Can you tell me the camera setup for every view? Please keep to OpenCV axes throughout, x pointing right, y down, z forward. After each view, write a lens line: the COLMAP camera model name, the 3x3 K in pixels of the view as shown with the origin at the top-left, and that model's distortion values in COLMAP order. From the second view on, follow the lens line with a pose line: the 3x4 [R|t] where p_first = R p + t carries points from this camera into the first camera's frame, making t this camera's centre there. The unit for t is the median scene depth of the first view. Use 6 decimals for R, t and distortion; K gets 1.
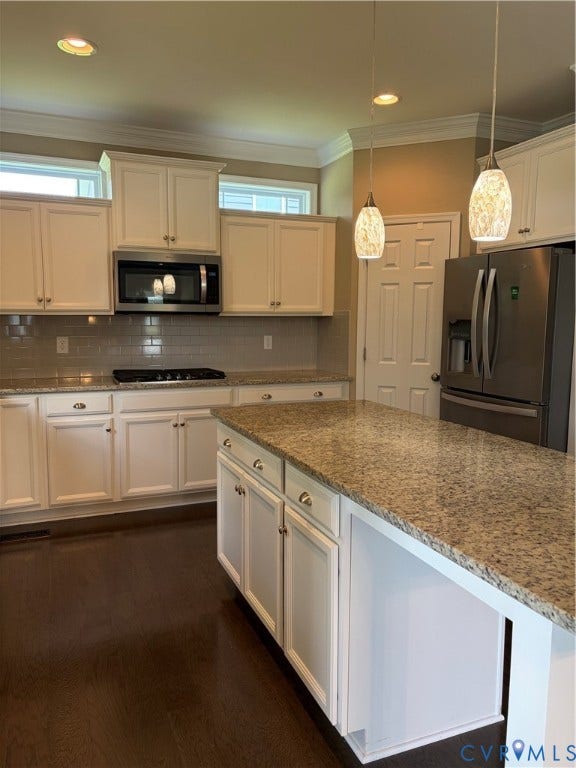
lens RADIAL K [[580.7, 0, 288.0], [0, 580.7, 384.0], [0, 0, 1]] dist [0.022524, -0.003022]
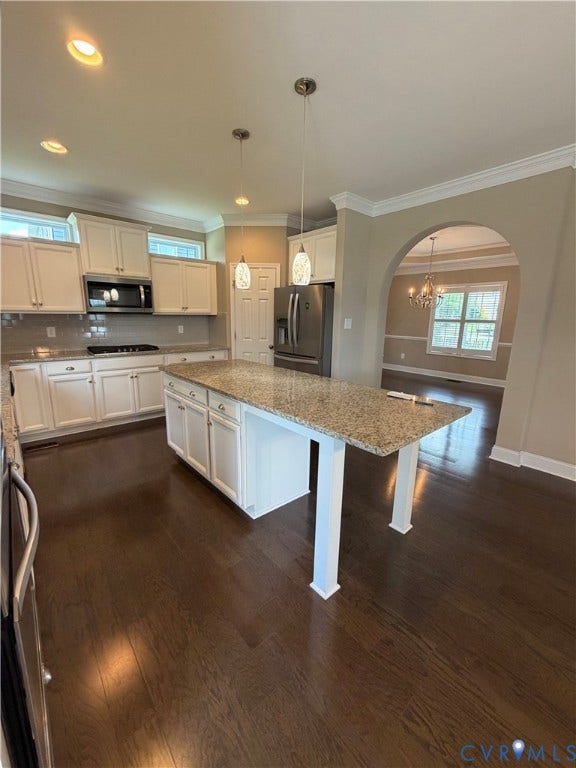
lens RADIAL K [[312.7, 0, 289.2], [0, 312.7, 381.0], [0, 0, 1]] dist [0.001468, 0.000210]
pose [[0.945654, -0.057423, 0.320064, -0.046934], [0.026274, 0.994559, 0.100805, -0.001188], [-0.324111, -0.086918, 0.942018, -0.065079]]
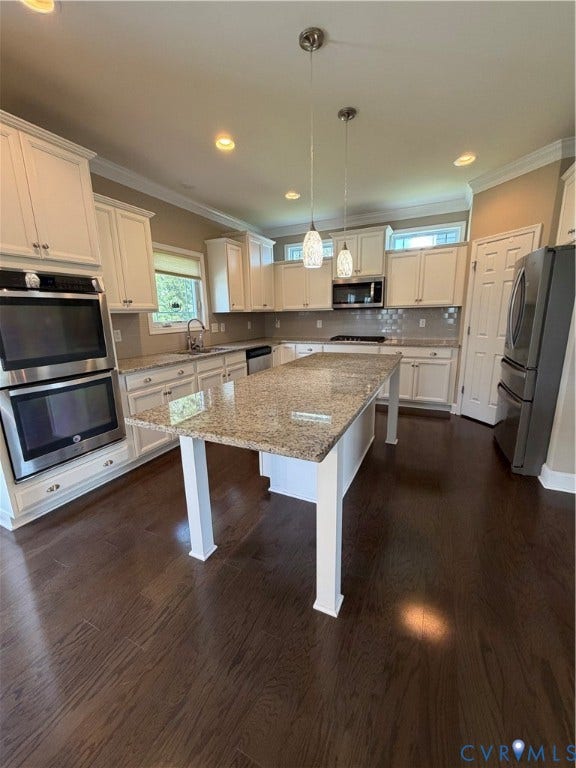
lens RADIAL K [[305.6, 0, 288.9], [0, 305.6, 381.2], [0, 0, 1]] dist [0.000335, 0.000155]
pose [[0.667915, 0.140828, -0.730792, 0.500187], [-0.061165, 0.988999, 0.134683, 0.002217], [0.741720, -0.045257, 0.669181, 0.096935]]
